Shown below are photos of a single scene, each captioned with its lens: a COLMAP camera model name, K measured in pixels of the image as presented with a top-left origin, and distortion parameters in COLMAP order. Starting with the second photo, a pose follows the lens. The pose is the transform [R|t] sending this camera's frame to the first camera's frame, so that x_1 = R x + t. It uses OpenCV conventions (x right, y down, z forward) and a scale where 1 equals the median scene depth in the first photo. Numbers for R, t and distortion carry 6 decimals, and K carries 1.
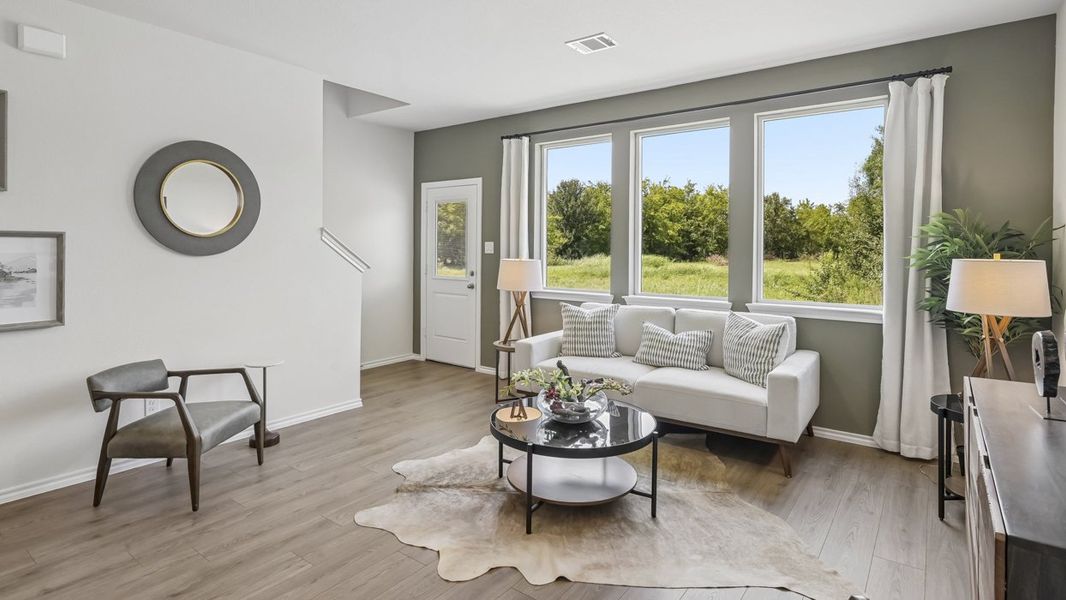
lens RADIAL K [[548.6, 0, 533.0], [0, 548.6, 300.0], [0, 0, 1]] dist [-0.004790, -0.000262]
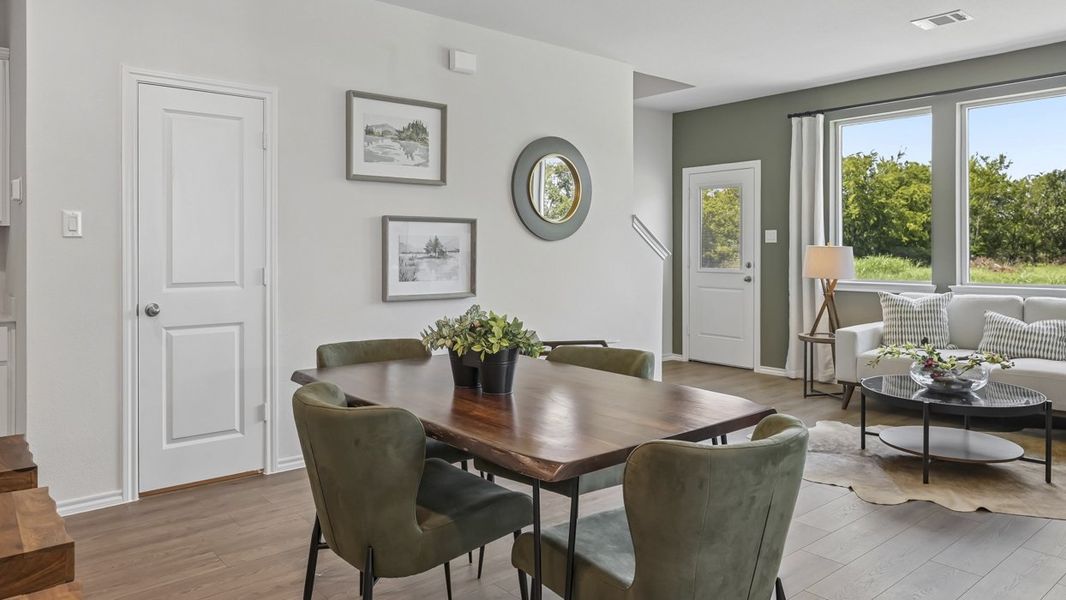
lens RADIAL K [[715.8, 0, 533.0], [0, 715.8, 300.0], [0, 0, 1]] dist [-0.008962, 0.003210]
pose [[0.972527, 0.008596, -0.232632, -0.198435], [-0.014626, 0.999600, -0.024210, 0.047496], [0.232331, 0.026947, 0.972263, -0.258495]]
